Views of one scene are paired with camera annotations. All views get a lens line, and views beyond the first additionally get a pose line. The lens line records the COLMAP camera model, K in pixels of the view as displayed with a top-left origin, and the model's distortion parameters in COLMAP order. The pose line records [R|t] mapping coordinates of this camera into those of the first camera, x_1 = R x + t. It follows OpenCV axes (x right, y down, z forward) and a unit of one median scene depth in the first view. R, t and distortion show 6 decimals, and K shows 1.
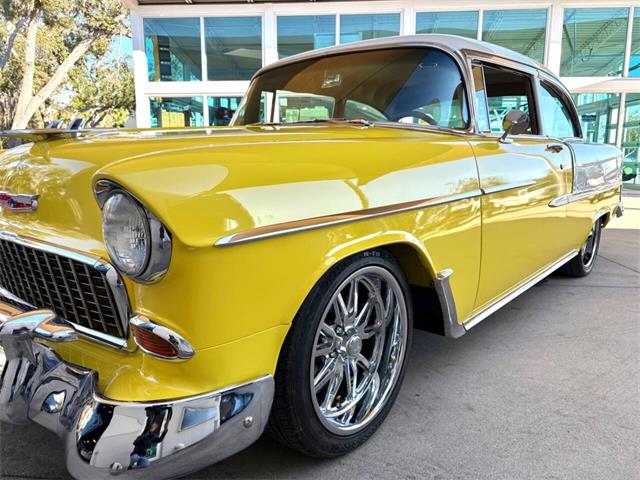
lens RADIAL K [[821.4, 0, 320.0], [0, 821.4, 240.0], [0, 0, 1]] dist [0.055768, -0.092222]
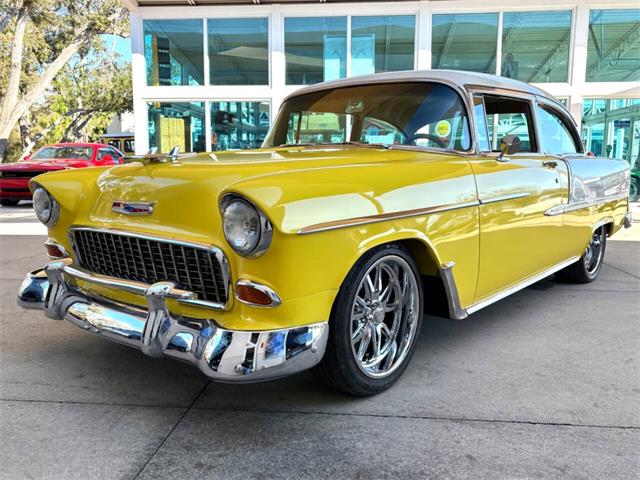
lens RADIAL K [[821.4, 0, 320.0], [0, 821.4, 240.0], [0, 0, 1]] dist [0.055768, -0.092222]
pose [[0.999813, -0.000152, -0.019355, -0.026724], [-0.000146, 0.999881, -0.015409, 0.024321], [0.019355, 0.015409, 0.999694, -0.320170]]
